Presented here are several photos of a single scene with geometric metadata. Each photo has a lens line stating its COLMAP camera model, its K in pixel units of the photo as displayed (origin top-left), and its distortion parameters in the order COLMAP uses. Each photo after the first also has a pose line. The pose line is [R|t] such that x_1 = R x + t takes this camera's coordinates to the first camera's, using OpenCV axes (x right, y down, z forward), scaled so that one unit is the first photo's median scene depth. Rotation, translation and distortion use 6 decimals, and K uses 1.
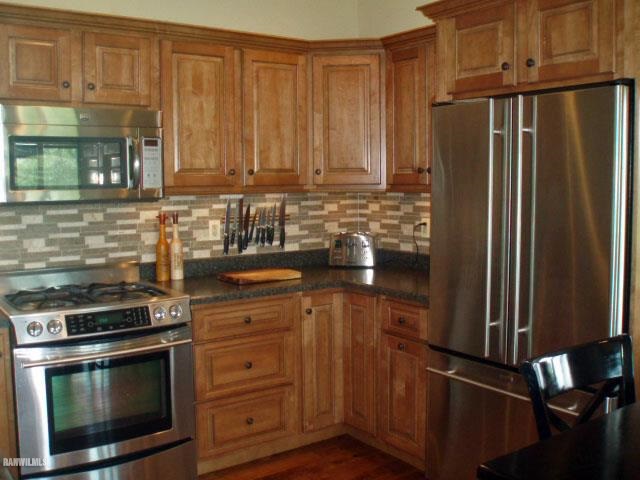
lens RADIAL K [[706.8, 0, 337.8], [0, 706.8, 238.8], [0, 0, 1]] dist [-0.073069, 0.240749]
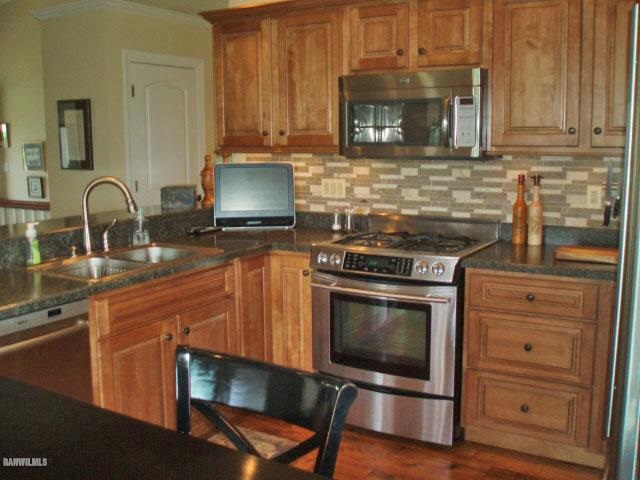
lens RADIAL K [[706.8, 0, 337.8], [0, 706.8, 238.8], [0, 0, 1]] dist [-0.073069, 0.240749]
pose [[0.410126, 0.137886, -0.901545, 0.550217], [-0.080636, 0.990116, 0.114750, -0.039951], [0.908457, 0.025636, 0.417191, 0.394199]]
